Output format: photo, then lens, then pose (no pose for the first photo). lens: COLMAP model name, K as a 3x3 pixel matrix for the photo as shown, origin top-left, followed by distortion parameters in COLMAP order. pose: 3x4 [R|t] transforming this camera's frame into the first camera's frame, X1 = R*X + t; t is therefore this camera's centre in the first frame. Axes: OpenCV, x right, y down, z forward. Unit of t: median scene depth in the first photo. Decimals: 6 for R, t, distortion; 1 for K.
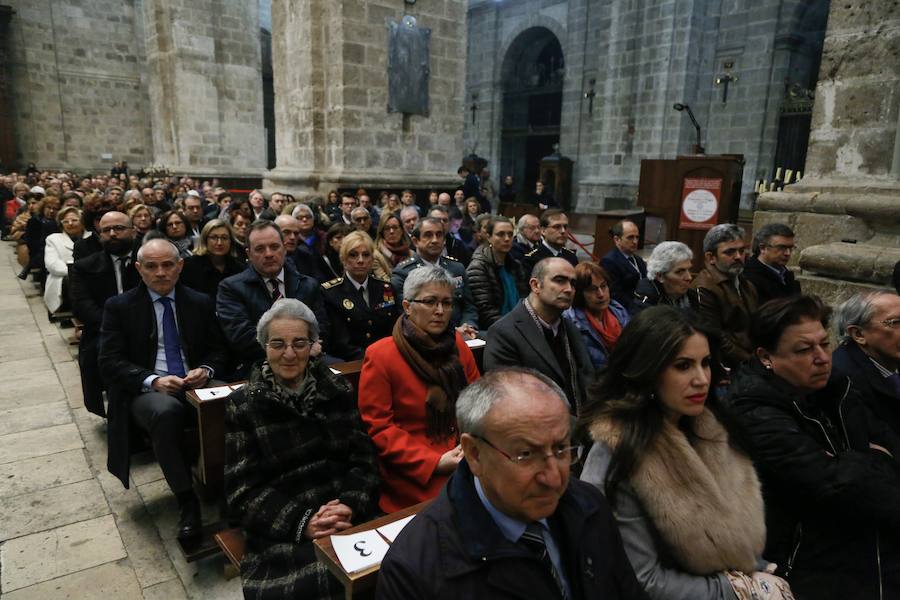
lens RADIAL K [[590.5, 0, 449.1], [0, 590.5, 293.9], [0, 0, 1]] dist [0.003072, 0.005765]
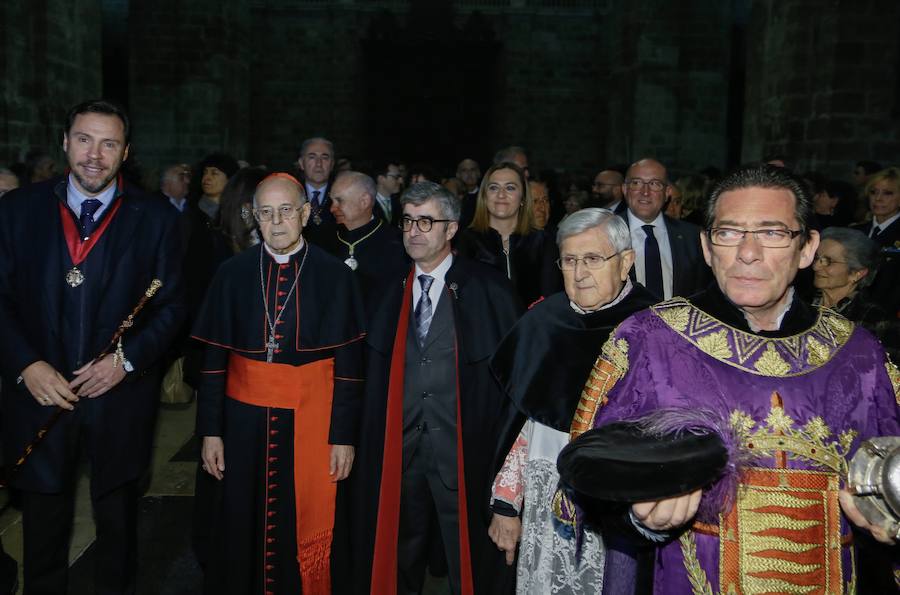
lens RADIAL K [[706.4, 0, 421.8], [0, 706.4, 234.2], [0, 0, 1]] dist [-0.004196, -0.002923]
pose [[0.769627, 0.047754, -0.636706, 0.018768], [-0.131583, 0.987656, -0.084977, 0.012584], [0.624789, 0.149180, 0.766410, -0.099686]]
